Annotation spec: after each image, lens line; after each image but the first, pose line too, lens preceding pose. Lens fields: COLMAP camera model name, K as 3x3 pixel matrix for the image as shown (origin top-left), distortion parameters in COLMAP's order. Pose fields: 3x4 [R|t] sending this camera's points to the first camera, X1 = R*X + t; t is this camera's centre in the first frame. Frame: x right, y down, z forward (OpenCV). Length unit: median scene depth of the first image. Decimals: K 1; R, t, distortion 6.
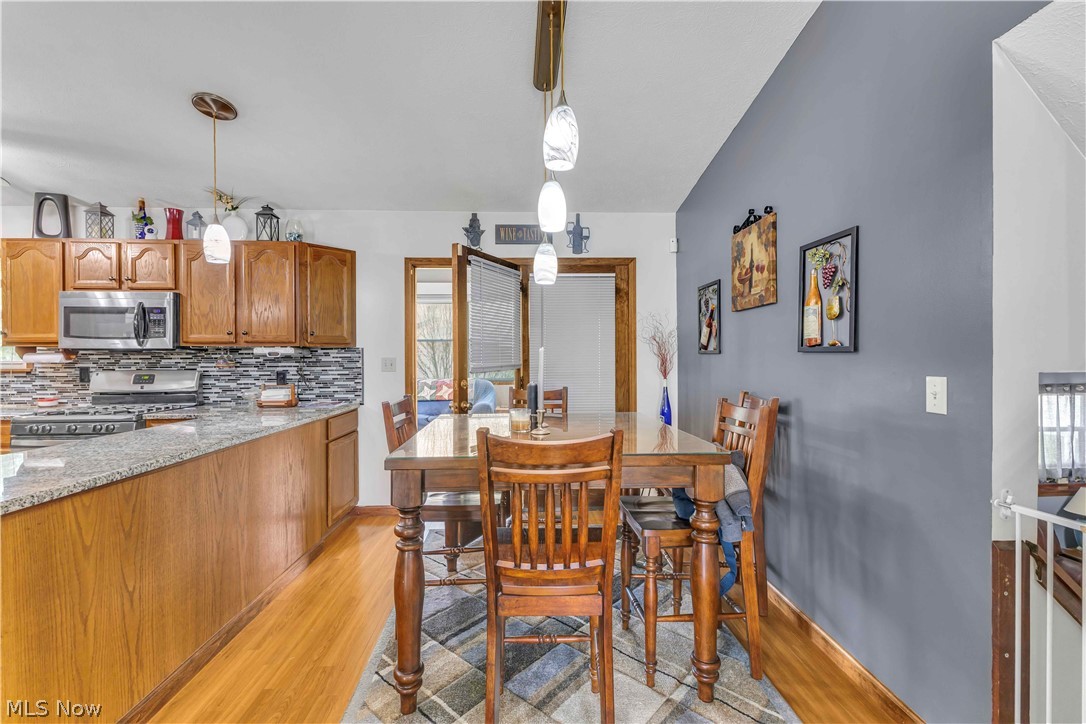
lens RADIAL K [[463.0, 0, 540.5], [0, 463.0, 359.6], [0, 0, 1]] dist [0.002872, 0.000096]
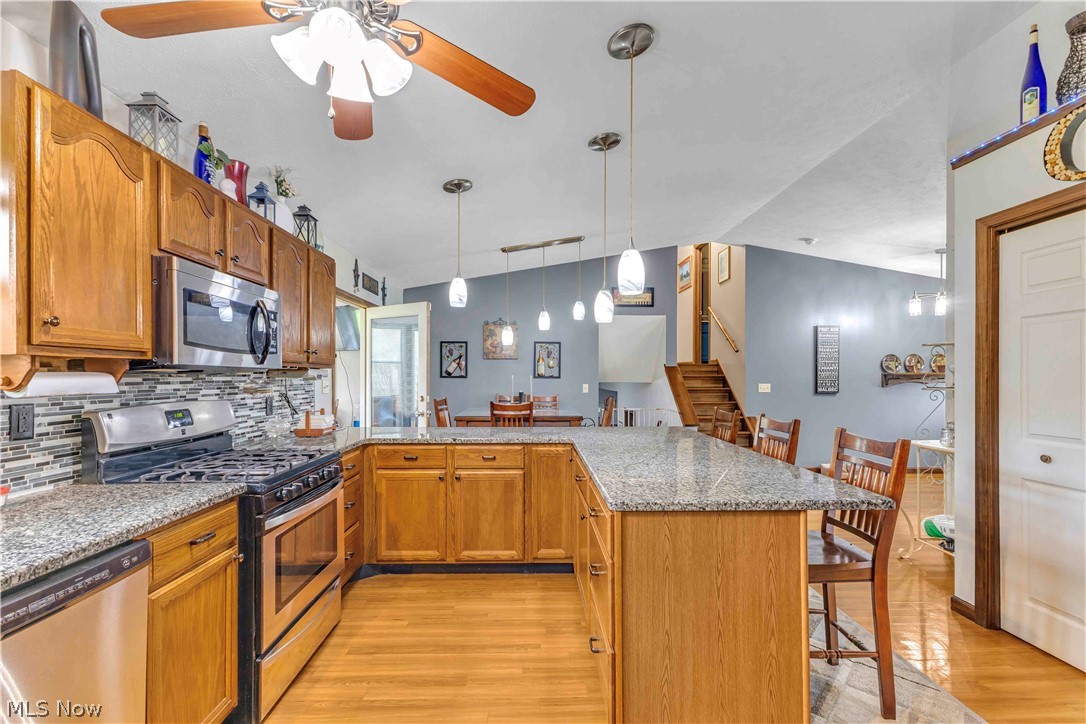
lens RADIAL K [[475.1, 0, 544.6], [0, 475.1, 381.4], [0, 0, 1]] dist [0.003917, 0.000332]
pose [[0.016075, -0.006936, 0.999847, -1.487915], [0.002640, 0.999973, 0.006894, -0.007715], [-0.999867, 0.002529, 0.016093, 0.538890]]
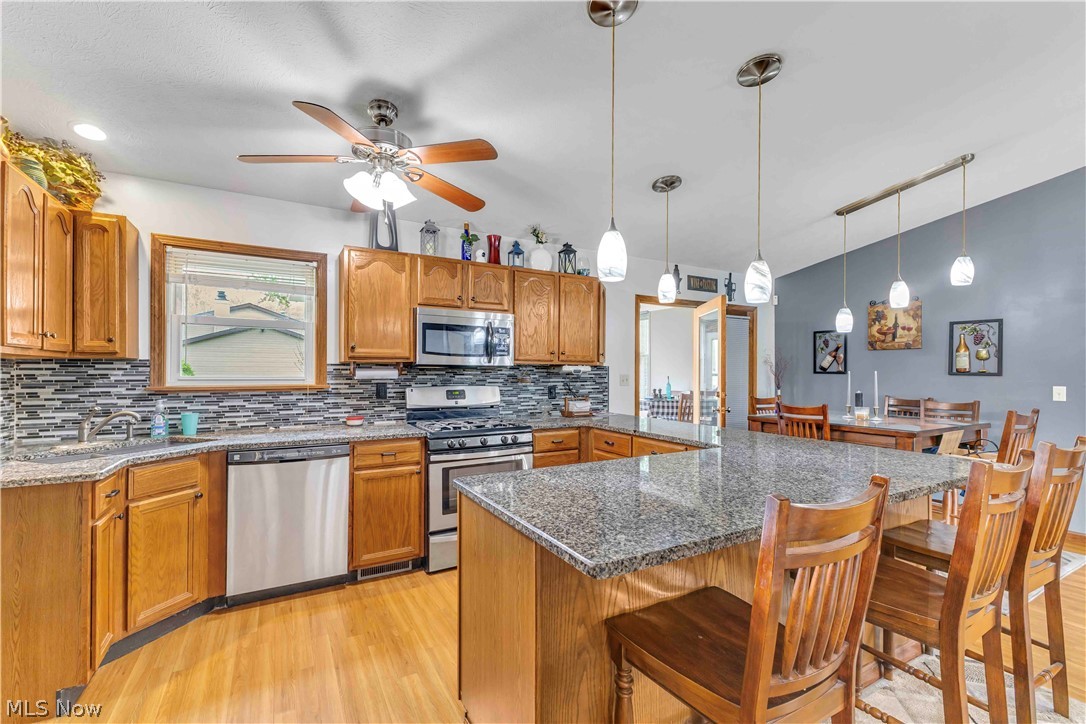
lens RADIAL K [[473.7, 0, 539.2], [0, 473.7, 371.9], [0, 0, 1]] dist [0.002314, 0.000201]
pose [[0.894755, 0.006593, 0.446509, -1.187262], [-0.005507, 0.999978, -0.003729, -0.005454], [-0.446523, 0.000878, 0.894772, -0.027568]]
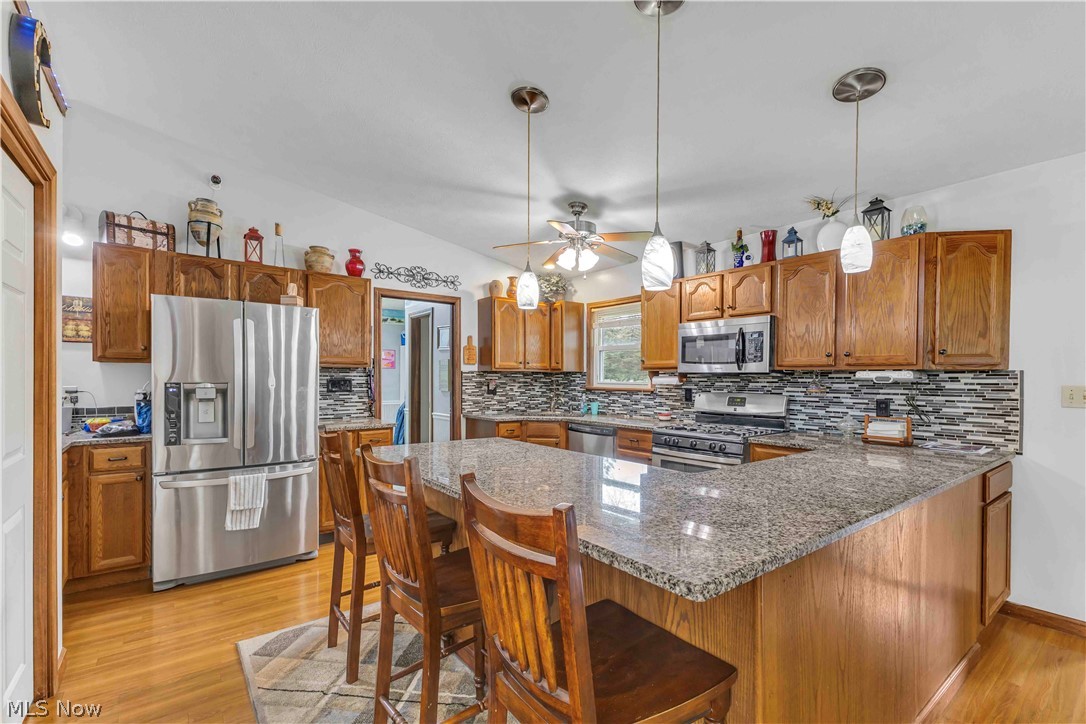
lens RADIAL K [[475.1, 0, 544.6], [0, 475.1, 381.4], [0, 0, 1]] dist [0.003917, 0.000332]
pose [[0.570807, 0.014177, -0.820962, -0.226953], [-0.010390, 0.999896, 0.010043, -0.009935], [0.821018, 0.002797, 0.570895, 0.033057]]
